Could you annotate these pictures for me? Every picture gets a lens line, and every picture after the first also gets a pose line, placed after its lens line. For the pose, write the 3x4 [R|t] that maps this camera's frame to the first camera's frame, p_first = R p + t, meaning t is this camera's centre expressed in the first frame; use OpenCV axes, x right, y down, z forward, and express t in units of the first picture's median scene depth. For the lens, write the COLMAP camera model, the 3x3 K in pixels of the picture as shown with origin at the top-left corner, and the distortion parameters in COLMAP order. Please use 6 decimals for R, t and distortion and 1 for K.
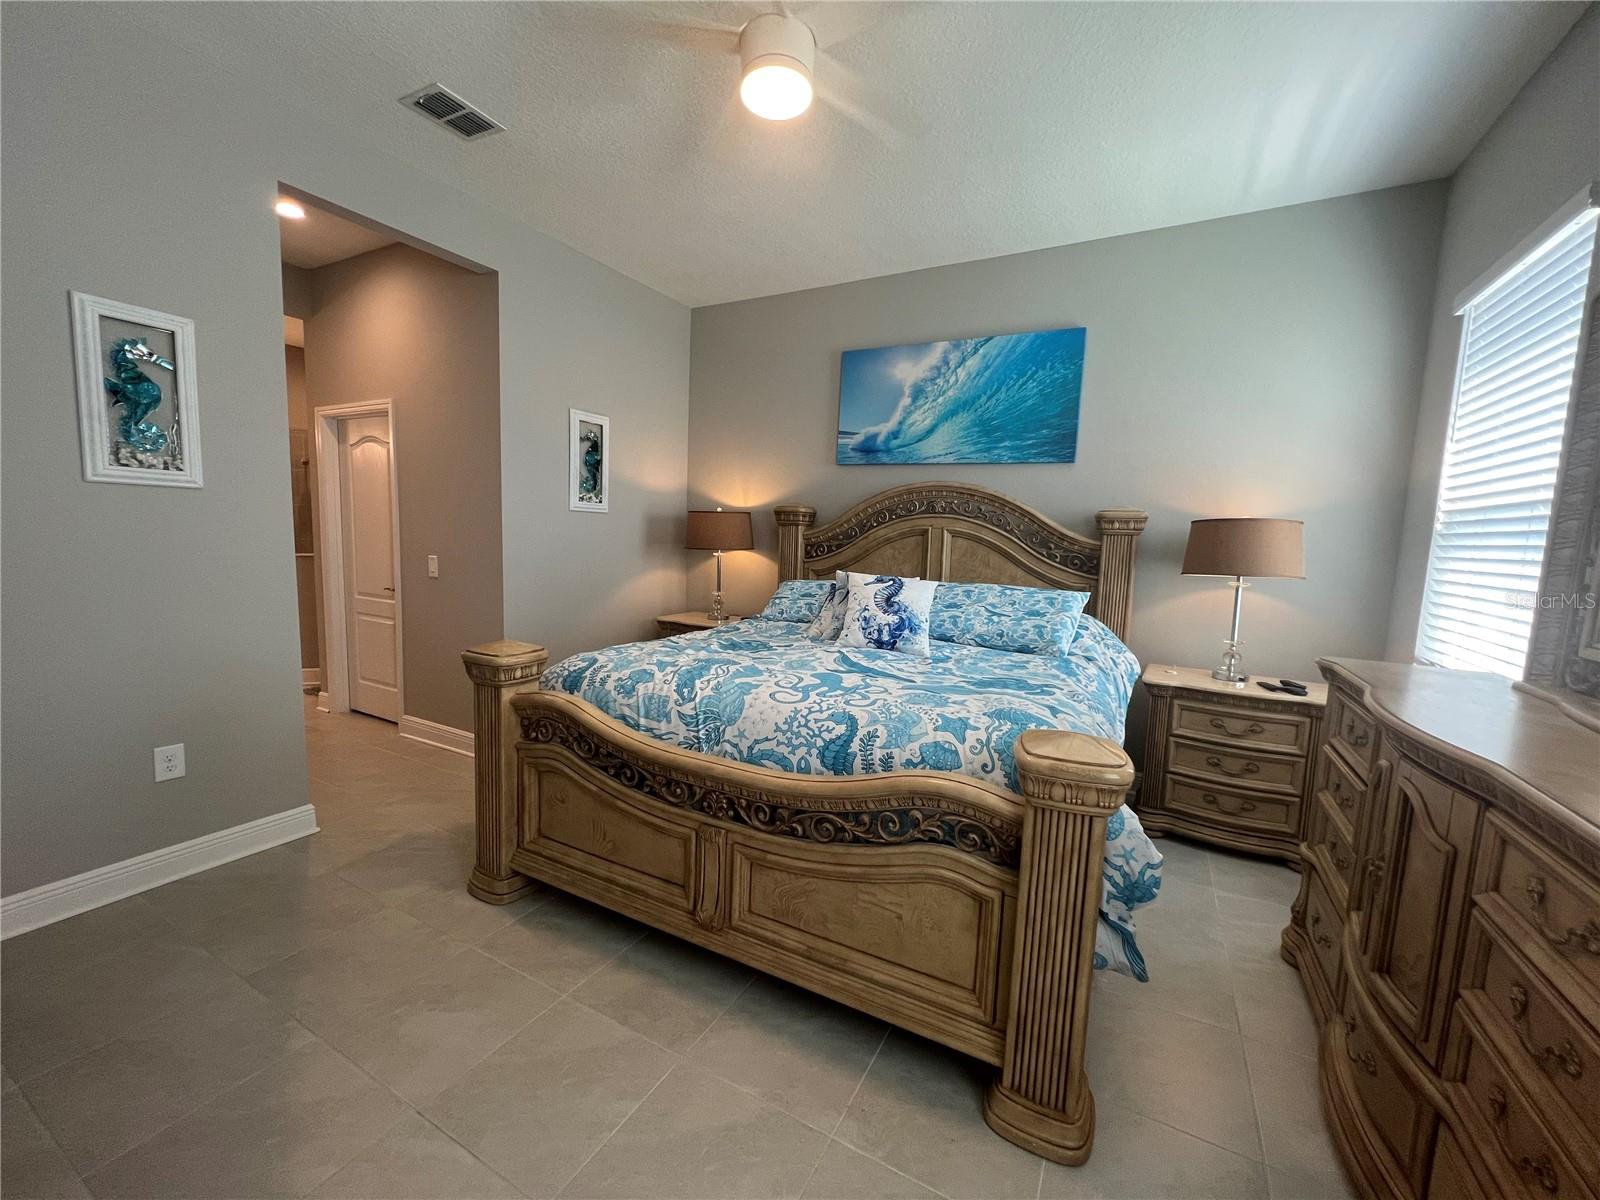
lens RADIAL K [[639.0, 0, 799.8], [0, 639.0, 604.1], [0, 0, 1]] dist [-0.003106, -0.000356]
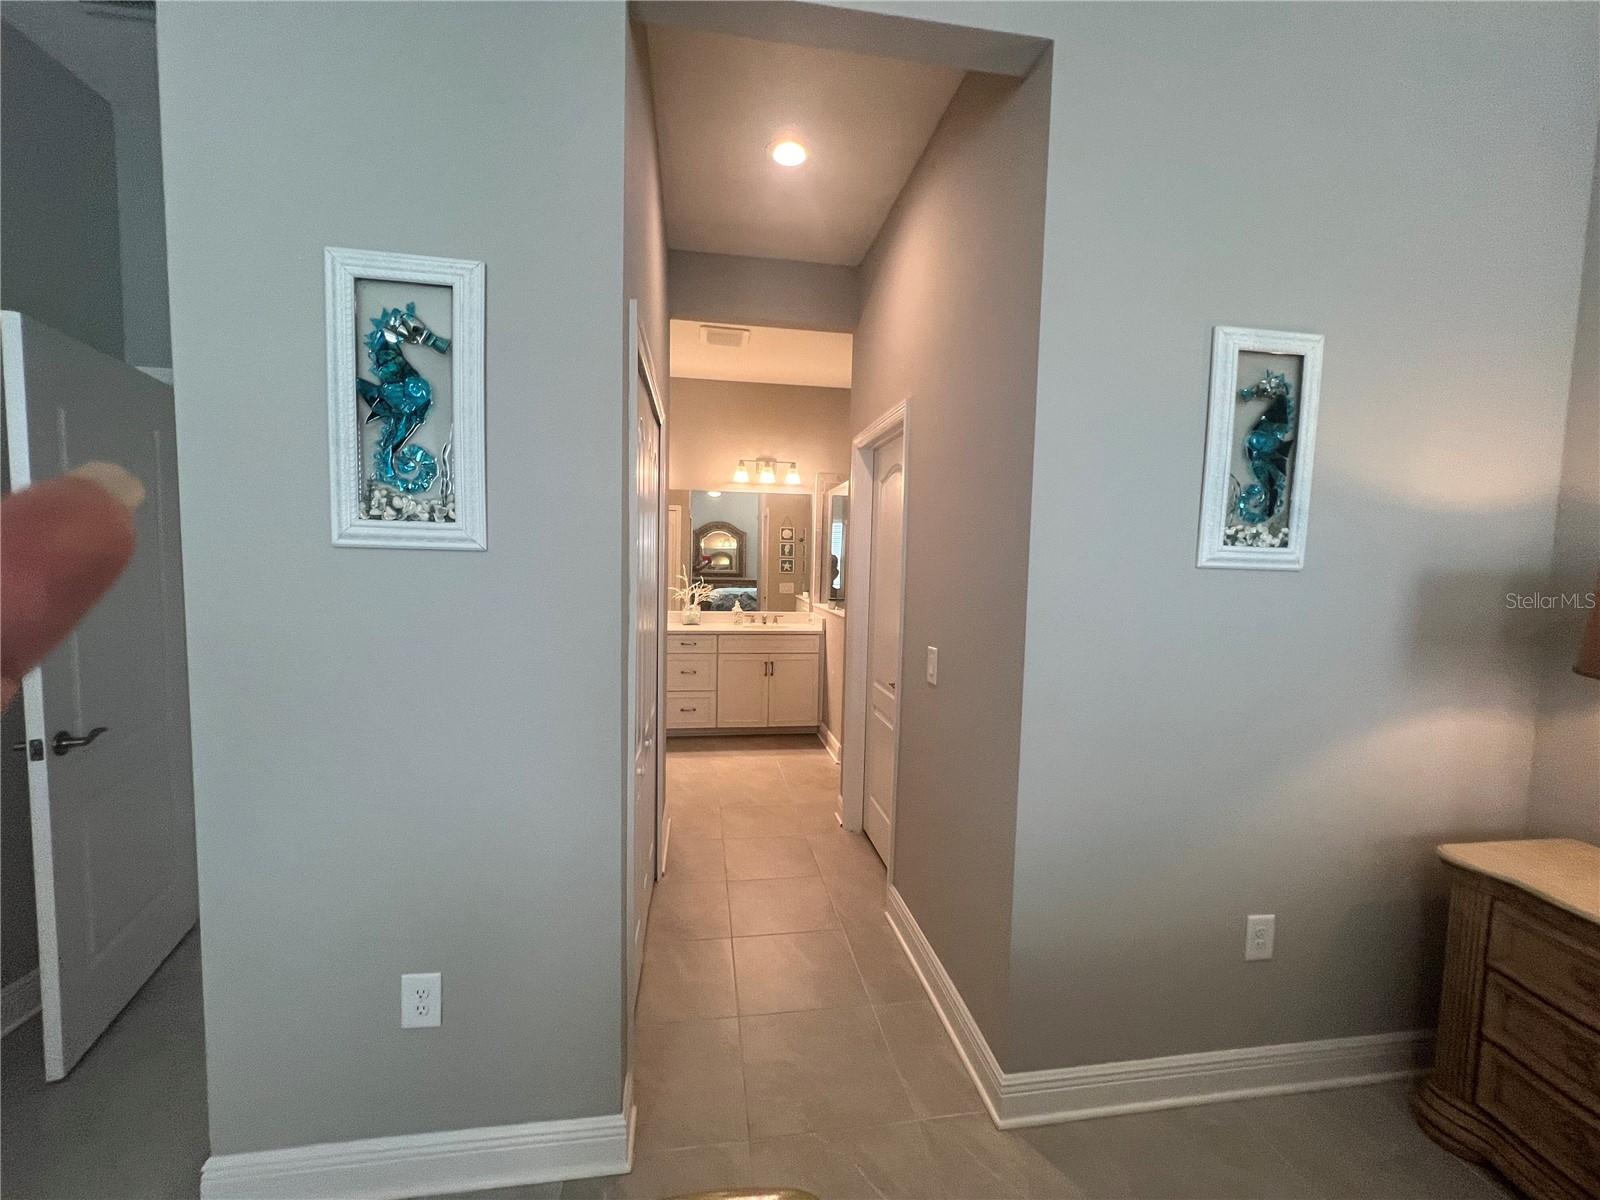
lens RADIAL K [[639.0, 0, 794.3], [0, 639.0, 603.8], [0, 0, 1]] dist [-0.003106, -0.000356]
pose [[0.604095, 0.033658, -0.796201, -0.181652], [-0.090290, 0.995565, -0.026419, -0.086034], [0.791781, 0.087848, 0.604455, 0.527423]]
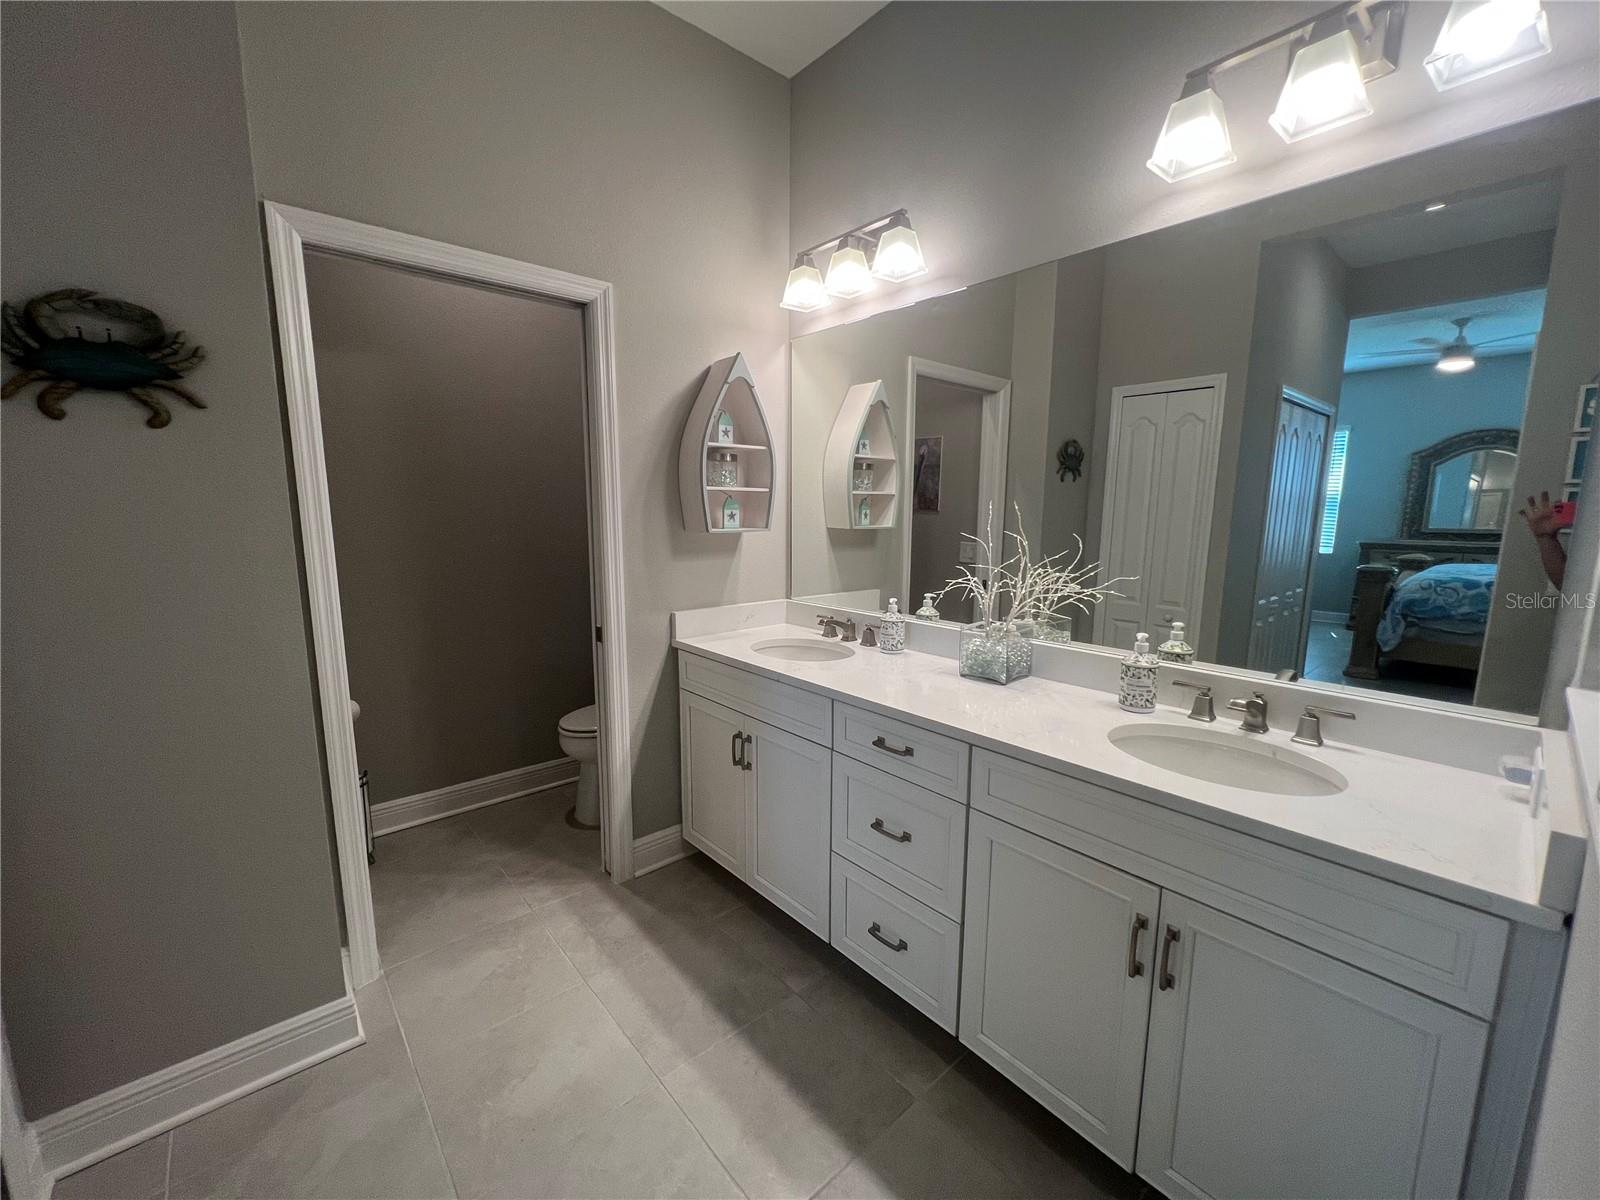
lens RADIAL K [[639.0, 0, 809.8], [0, 639.0, 601.3], [0, 0, 1]] dist [-0.003106, -0.000356]
pose [[-0.343819, 0.102152, -0.933463, -0.398171], [-0.121071, 0.980946, 0.151942, -0.109612], [0.931198, 0.165256, -0.324900, 0.723049]]
